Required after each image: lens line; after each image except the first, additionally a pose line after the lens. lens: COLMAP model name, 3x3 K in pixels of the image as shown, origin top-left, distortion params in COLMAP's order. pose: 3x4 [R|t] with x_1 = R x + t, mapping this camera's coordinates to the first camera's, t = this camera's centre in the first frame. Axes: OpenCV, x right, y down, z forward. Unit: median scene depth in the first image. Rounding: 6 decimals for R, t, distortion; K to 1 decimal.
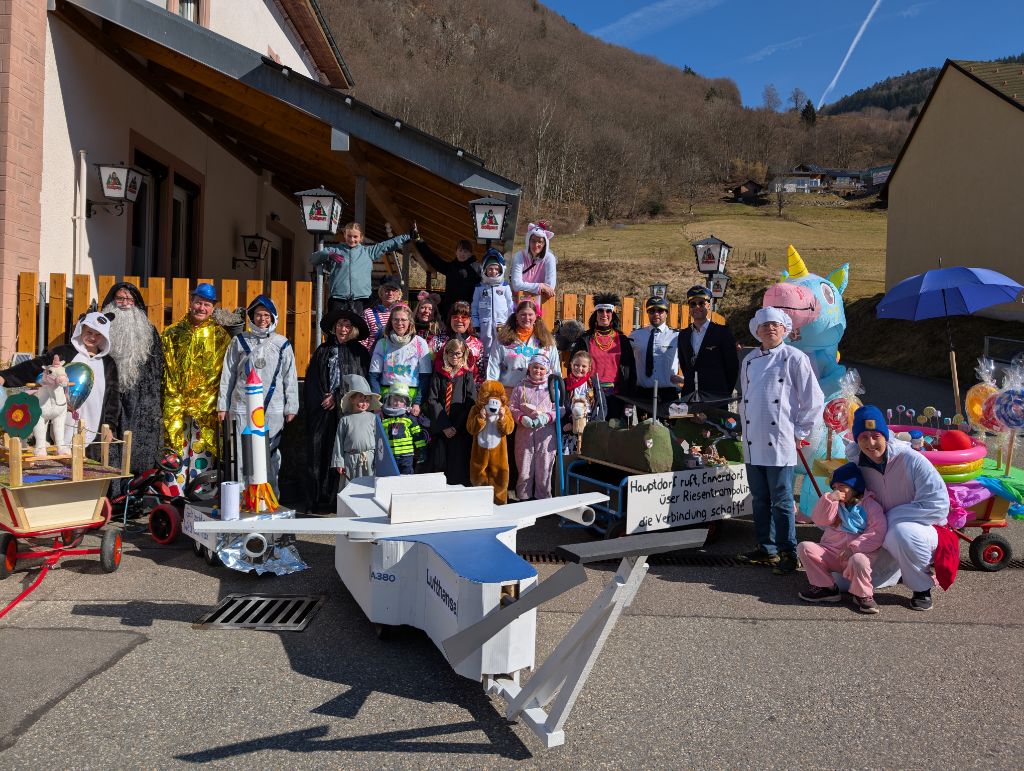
lens RADIAL K [[790.9, 0, 515.3], [0, 790.9, 365.7], [0, 0, 1]] dist [-0.003697, -0.008992]
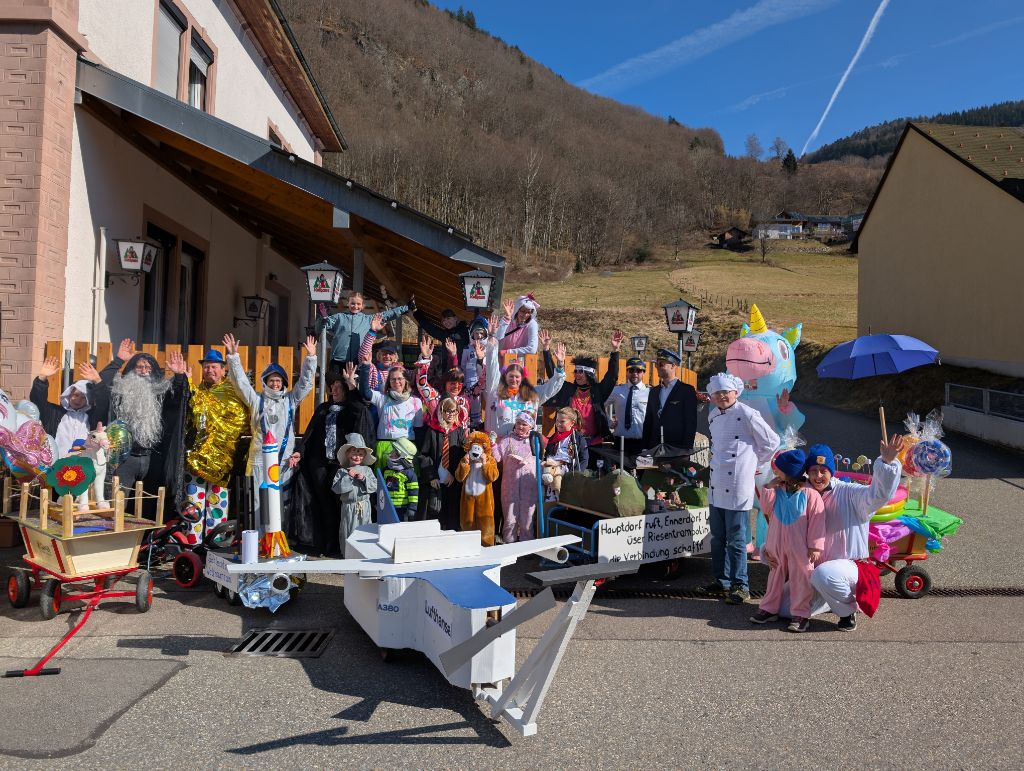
lens RADIAL K [[791.6, 0, 538.1], [0, 791.6, 373.8], [0, 0, 1]] dist [-0.003080, -0.012044]
pose [[0.999115, -0.007657, 0.041370, 0.007187], [0.009568, 0.998887, -0.046189, -0.017236], [-0.040971, 0.046544, 0.998076, -0.129219]]
